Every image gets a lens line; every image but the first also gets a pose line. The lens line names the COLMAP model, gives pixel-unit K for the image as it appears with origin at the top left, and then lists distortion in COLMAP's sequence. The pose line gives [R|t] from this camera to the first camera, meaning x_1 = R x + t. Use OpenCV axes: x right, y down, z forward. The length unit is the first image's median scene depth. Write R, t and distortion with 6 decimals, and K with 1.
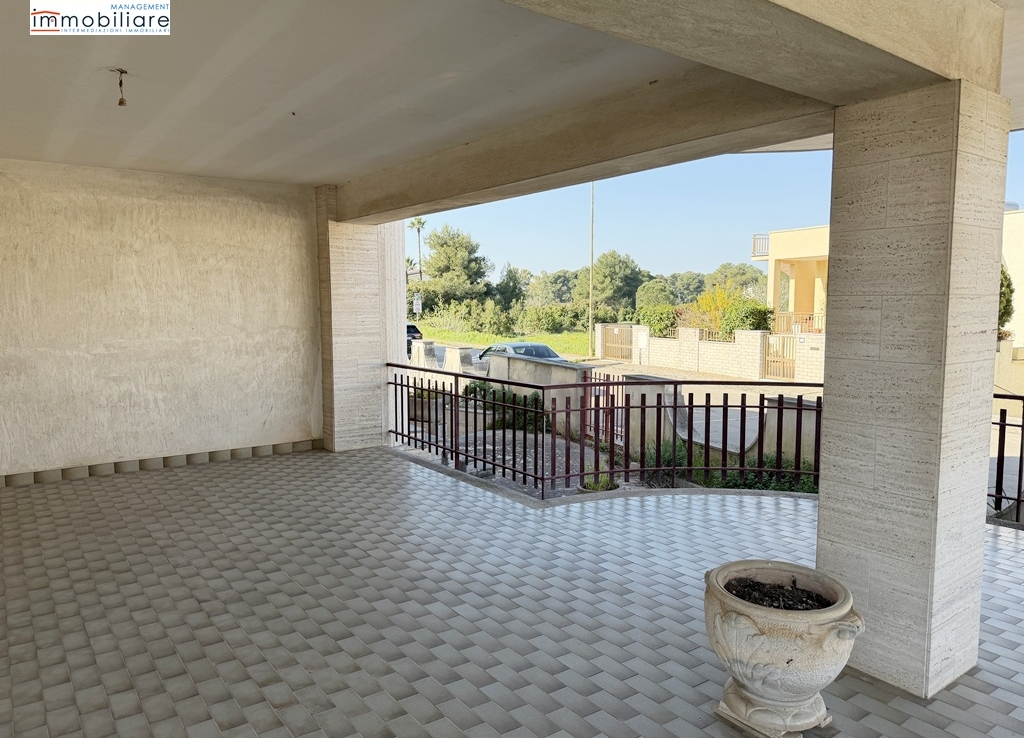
lens RADIAL K [[731.7, 0, 512.0], [0, 731.7, 369.0], [0, 0, 1]] dist [0.008456, 0.000664]
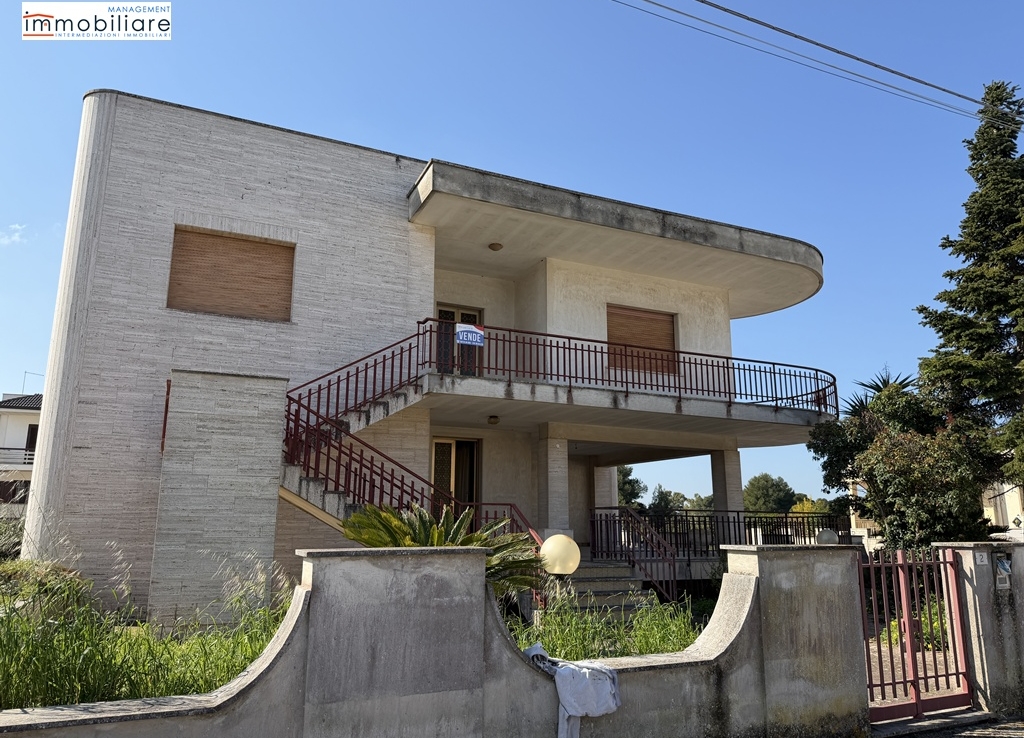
lens RADIAL K [[731.7, 0, 512.0], [0, 731.7, 369.0], [0, 0, 1]] dist [0.008456, 0.000664]
pose [[0.979514, -0.030939, -0.198986, 0.002128], [-0.029671, 0.955168, -0.294572, 0.020758], [0.199179, 0.294442, 0.934683, -0.133387]]
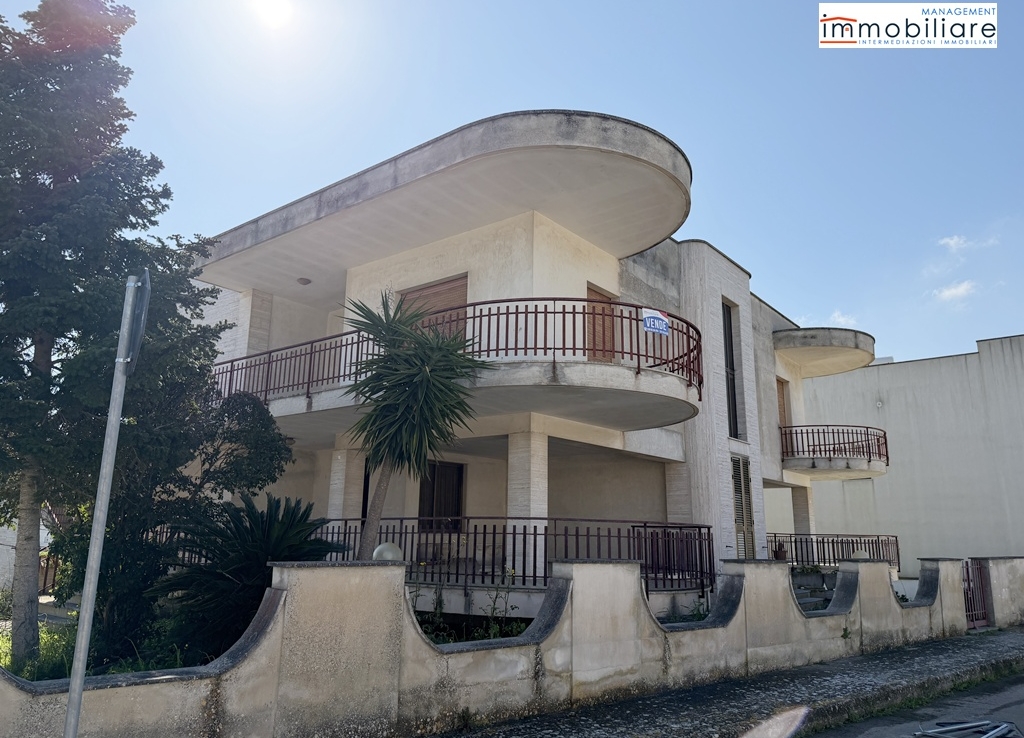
lens RADIAL K [[731.7, 0, 512.0], [0, 731.7, 369.0], [0, 0, 1]] dist [0.008456, 0.000664]
pose [[0.290974, -0.215926, -0.932046, 0.120336], [-0.091426, 0.963465, -0.251747, 0.009041], [0.952352, 0.158465, 0.260602, -0.007134]]
